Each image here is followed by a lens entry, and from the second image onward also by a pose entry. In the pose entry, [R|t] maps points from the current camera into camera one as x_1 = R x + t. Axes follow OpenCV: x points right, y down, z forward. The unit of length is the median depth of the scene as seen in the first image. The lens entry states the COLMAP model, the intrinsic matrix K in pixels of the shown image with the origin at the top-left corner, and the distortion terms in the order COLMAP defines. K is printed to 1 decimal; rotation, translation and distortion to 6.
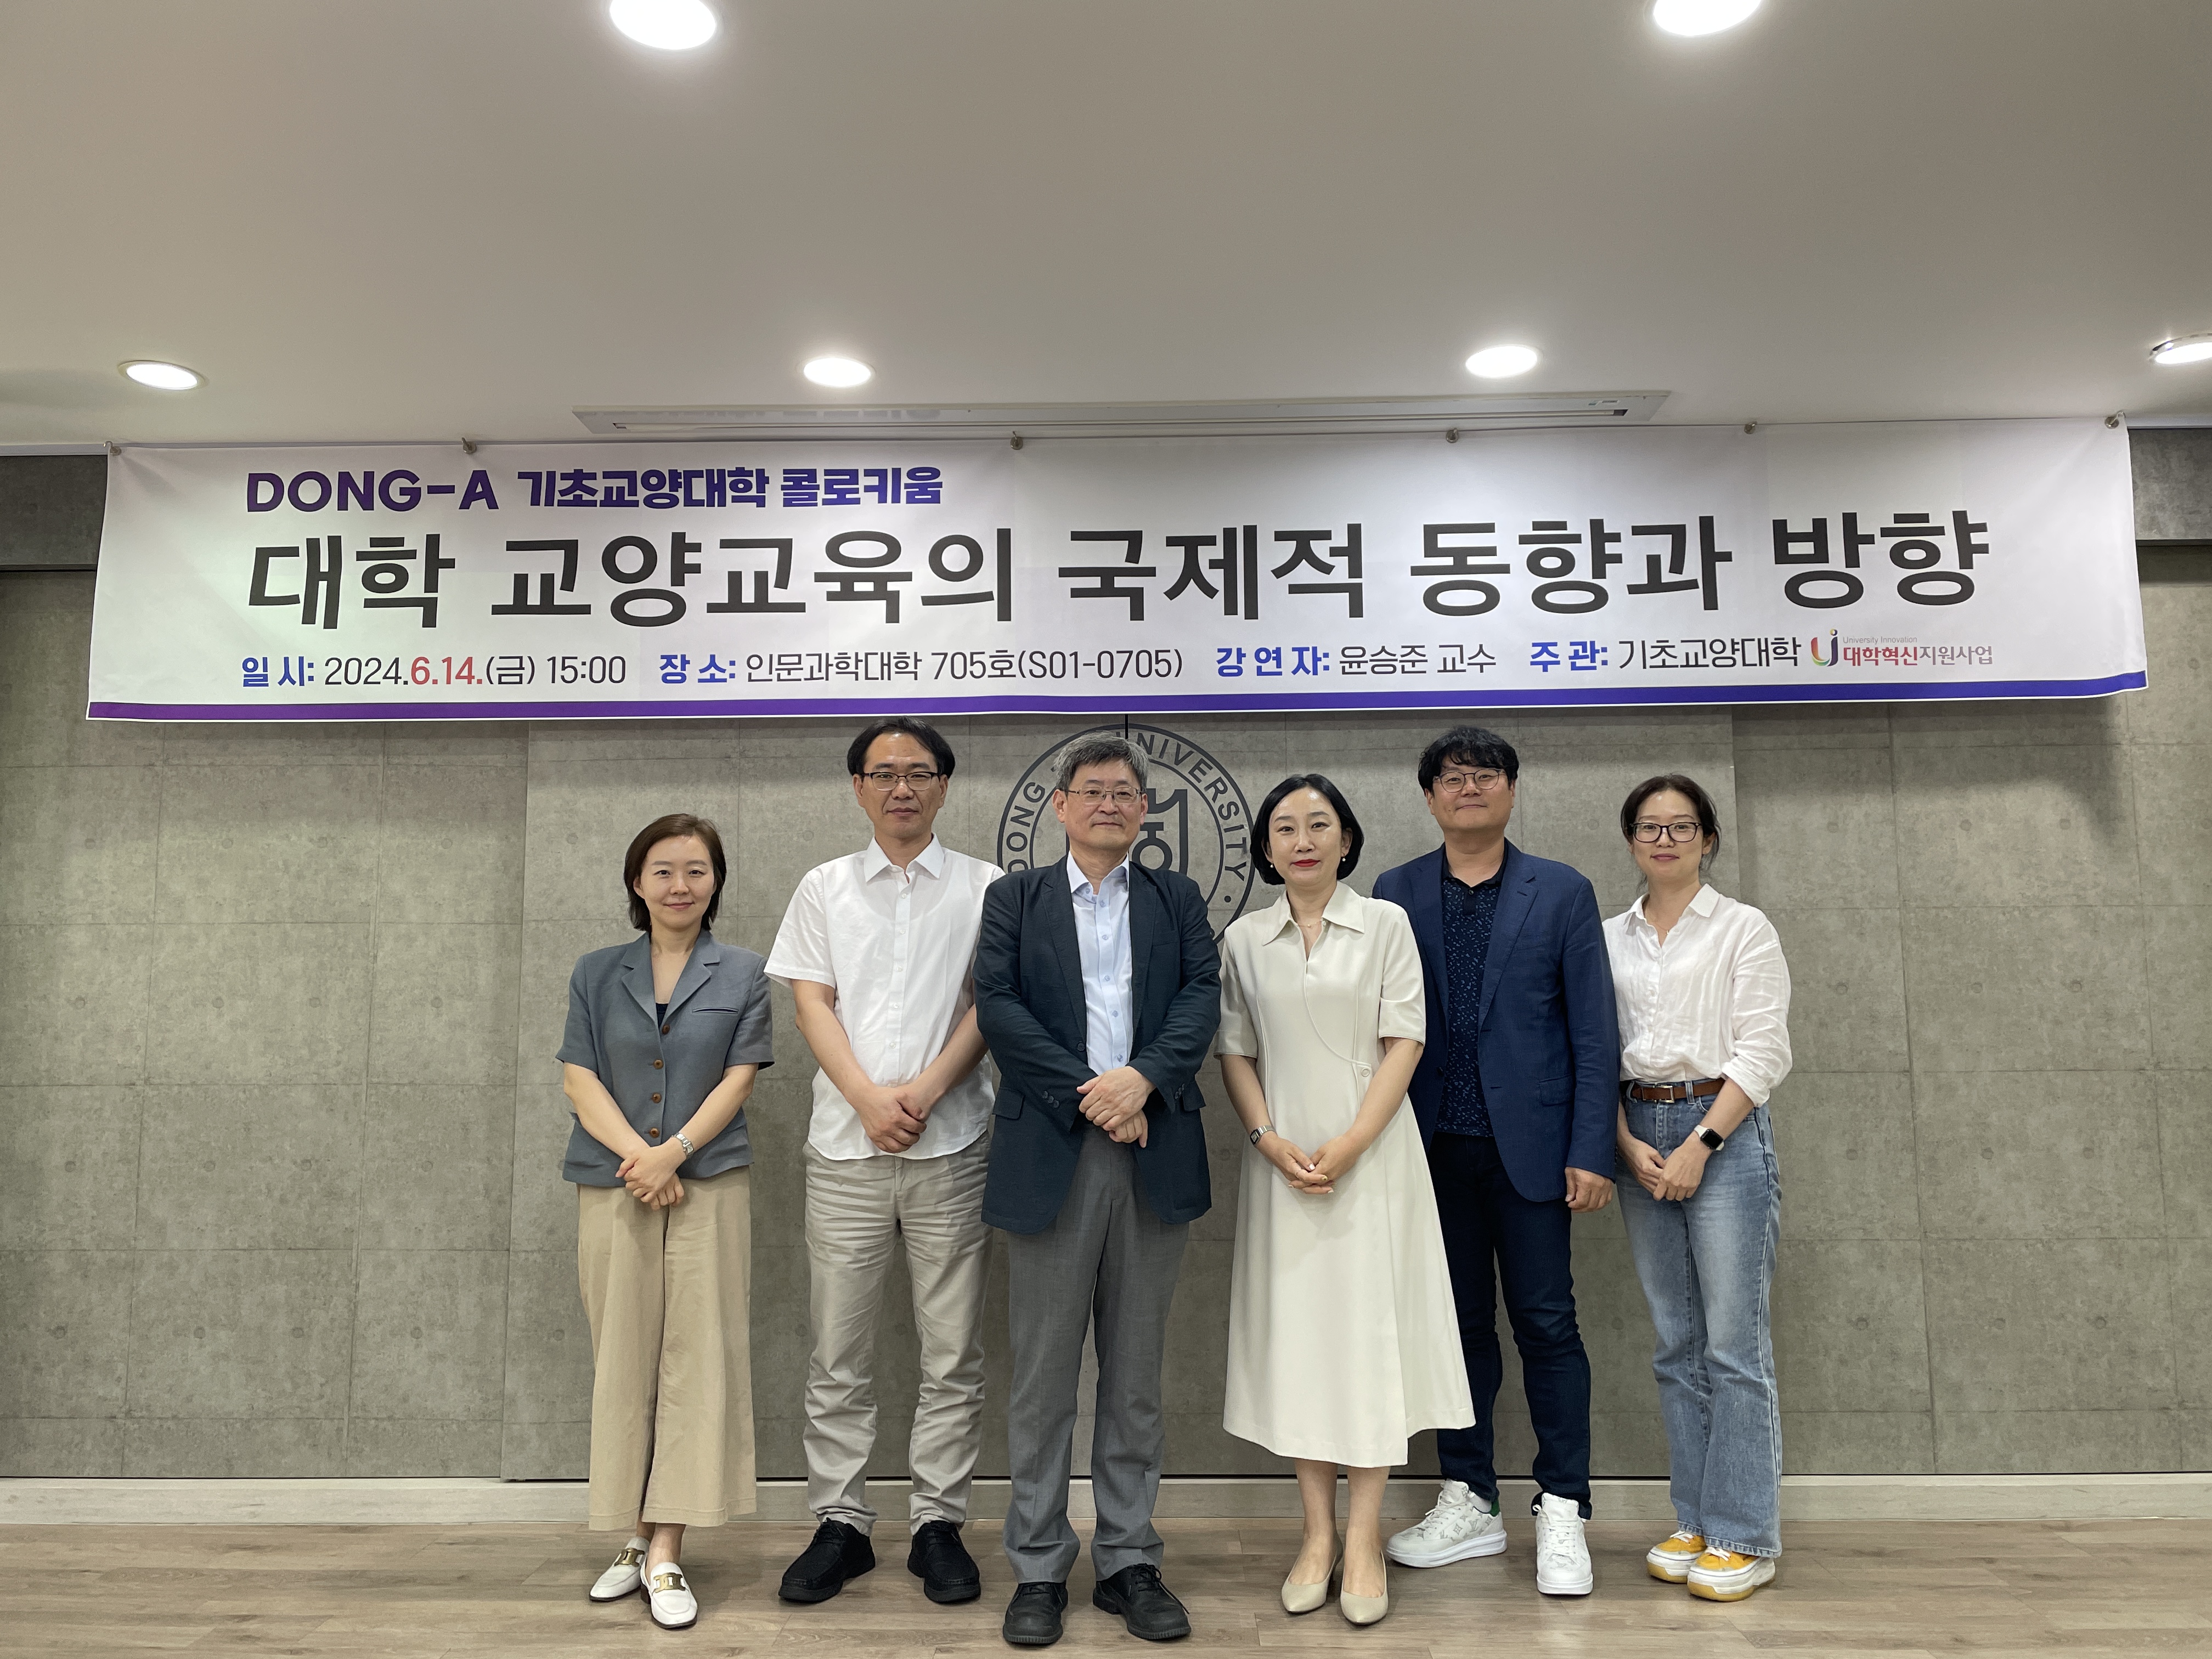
lens RADIAL K [[1681.8, 0, 1127.9], [0, 1681.8, 847.6], [0, 0, 1]] dist [0.072893, -0.092067]
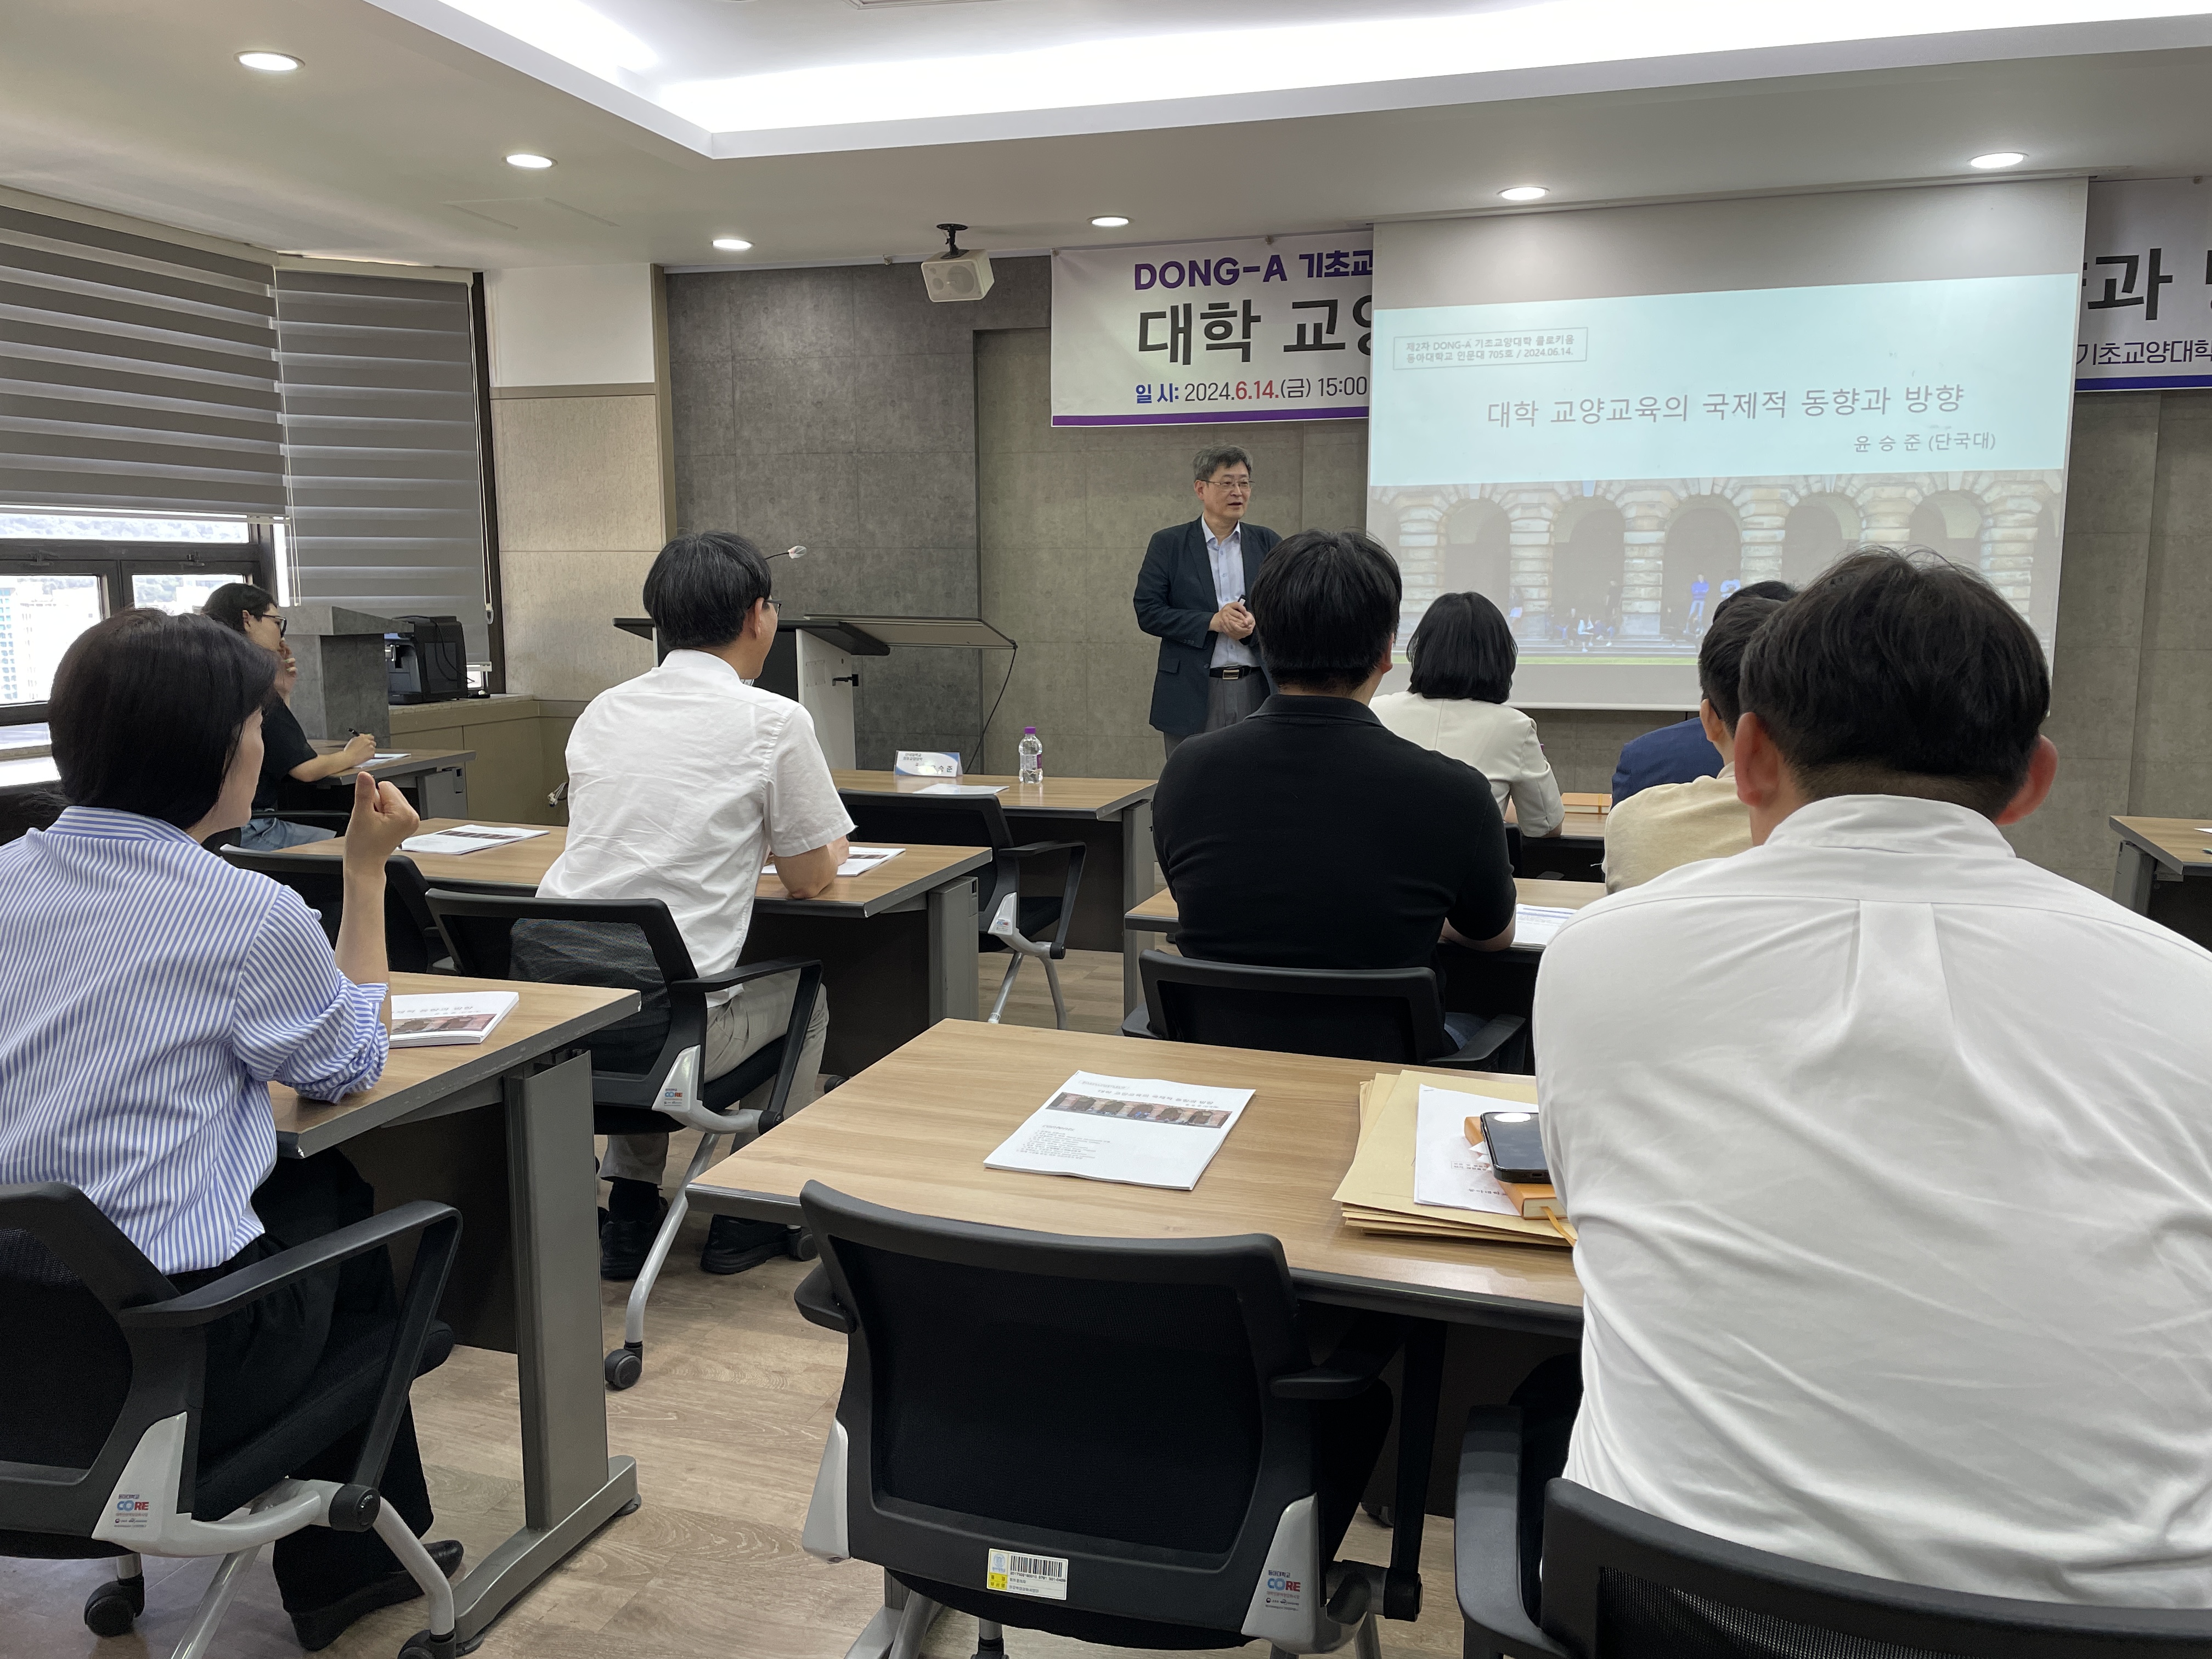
lens RADIAL K [[1681.8, 0, 1129.0], [0, 1681.8, 820.6], [0, 0, 1]] dist [0.072893, -0.092067]
pose [[0.962389, 0.043365, -0.268193, -0.070487], [0.026697, 0.967305, 0.252205, -0.116463], [0.270362, -0.249880, 0.929766, -0.625803]]
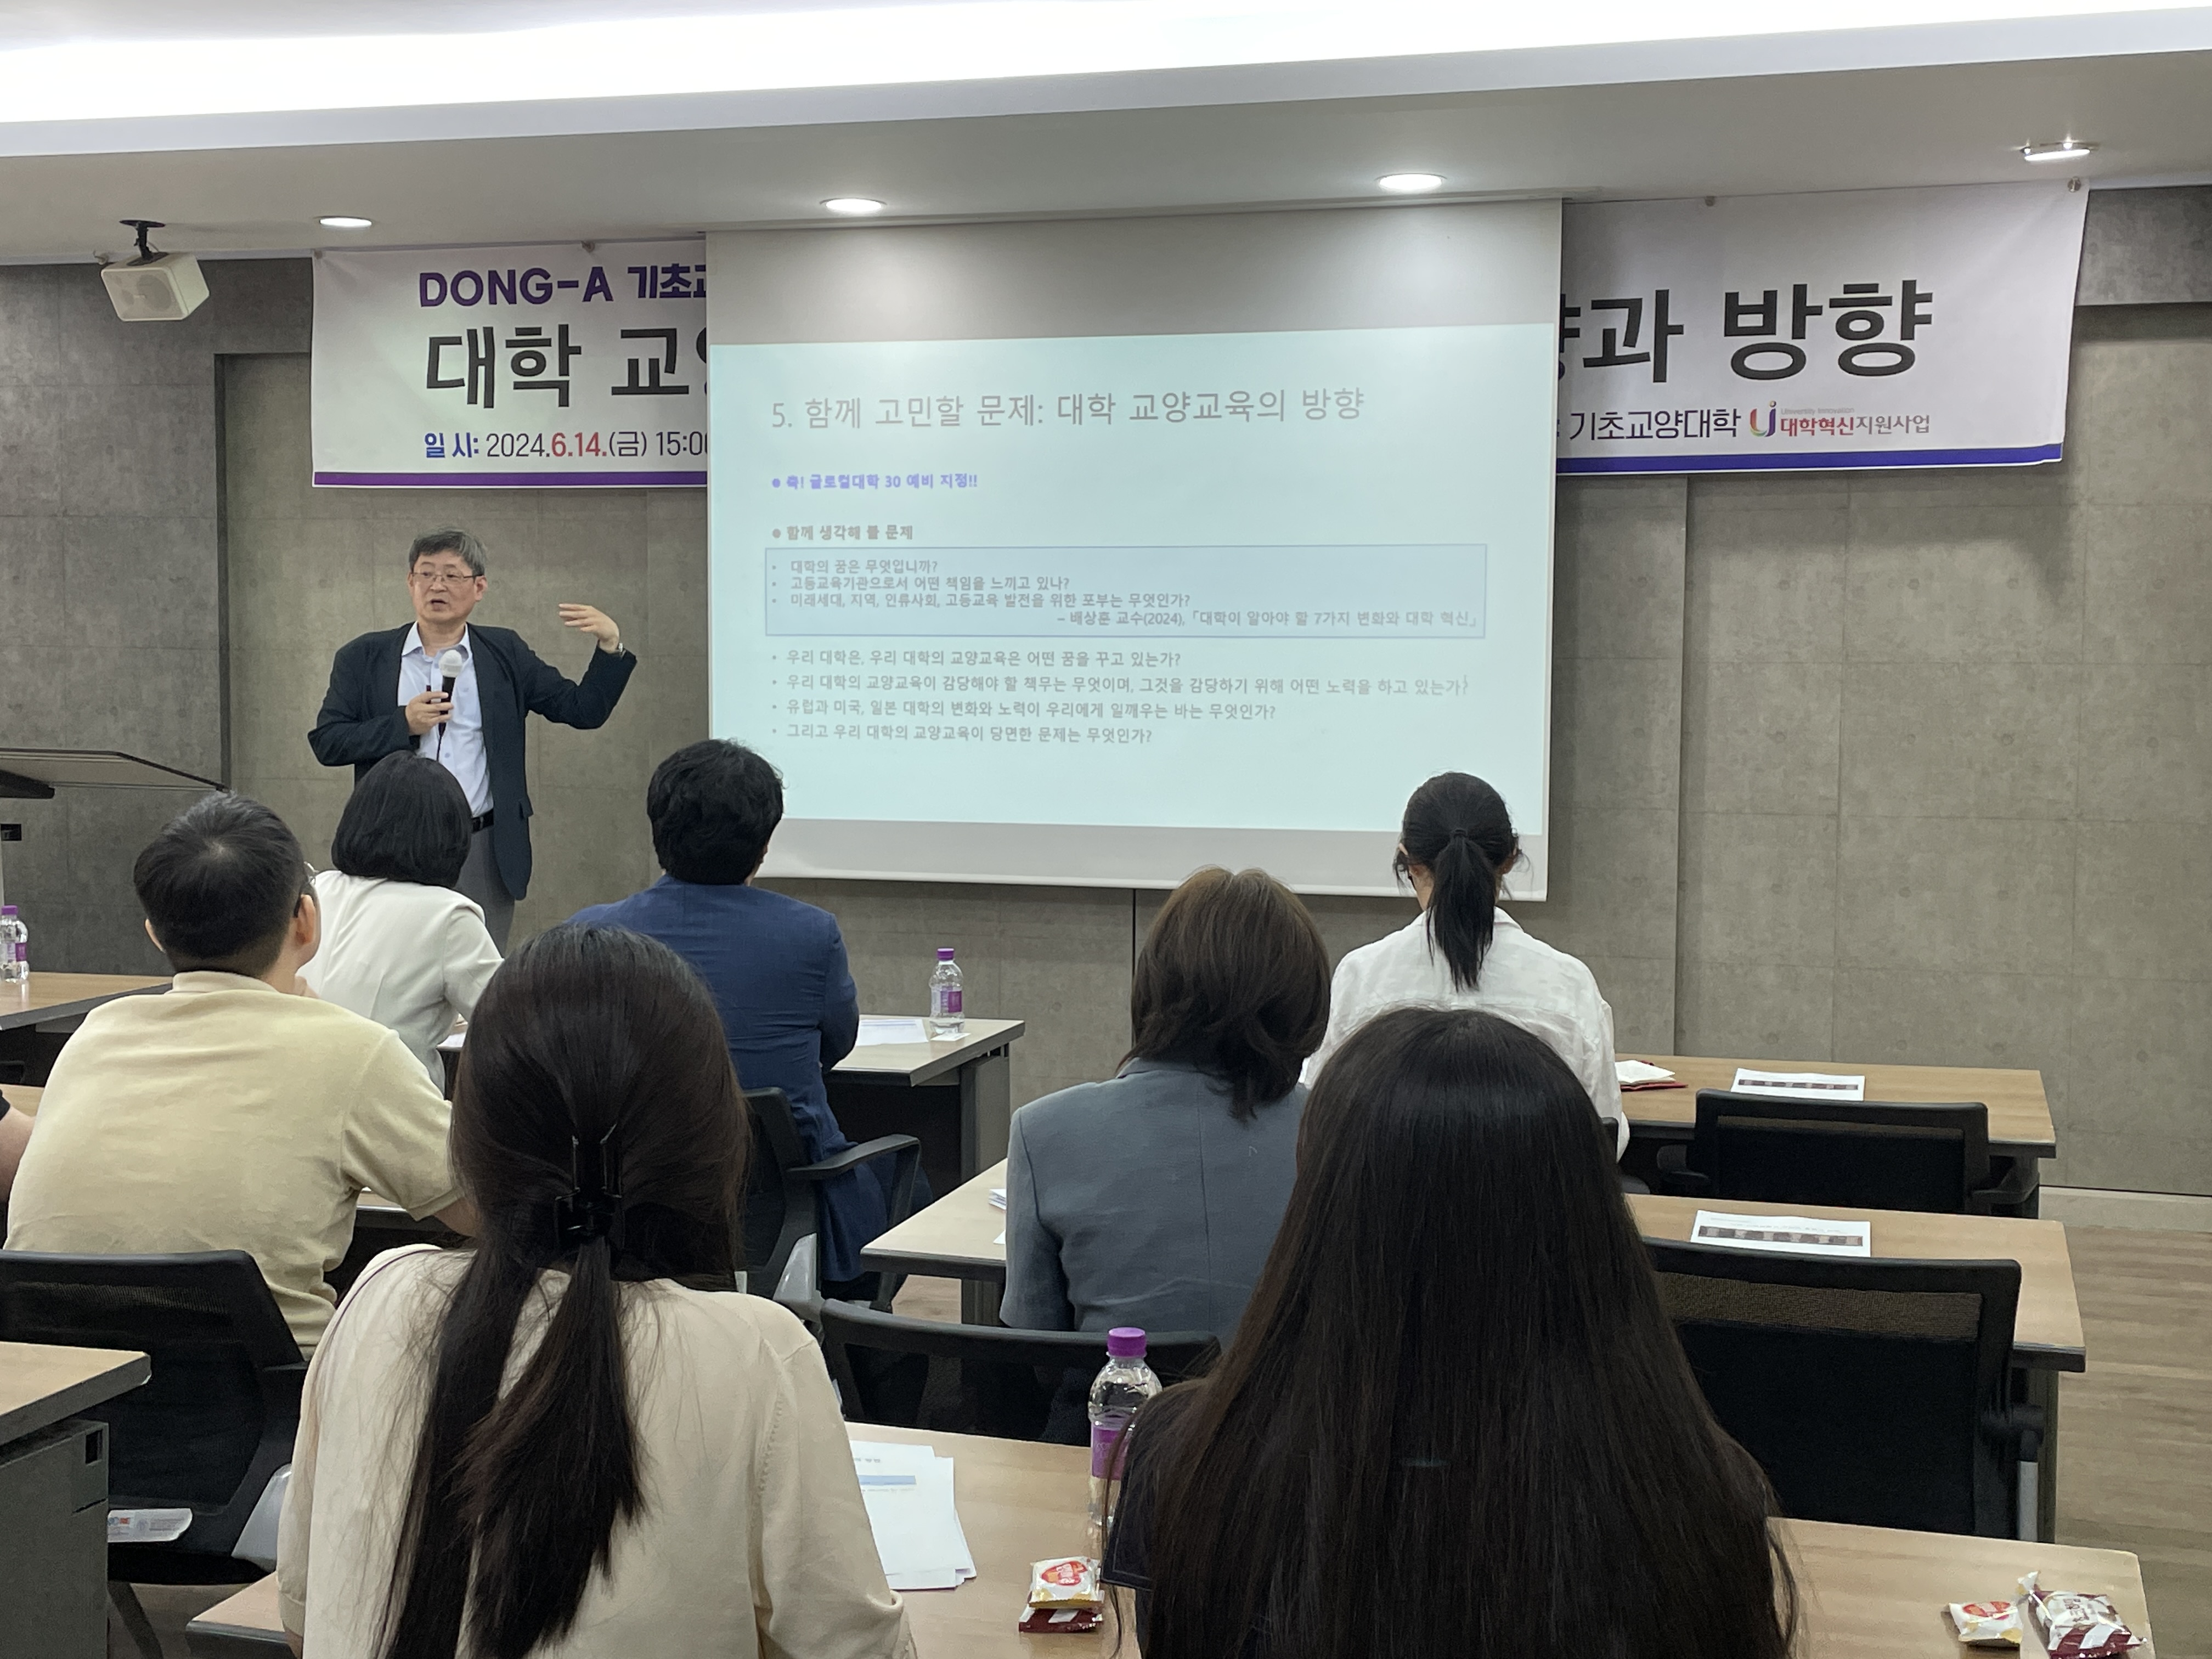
lens RADIAL K [[2656.3, 0, 1113.8], [0, 2656.3, 821.6], [0, 0, 1]] dist [0.078134, 0.000000]
pose [[0.964798, 0.031024, -0.261155, 0.452314], [0.016016, 0.984244, 0.176091, -0.166786], [0.262503, -0.174075, 0.949100, -0.713538]]
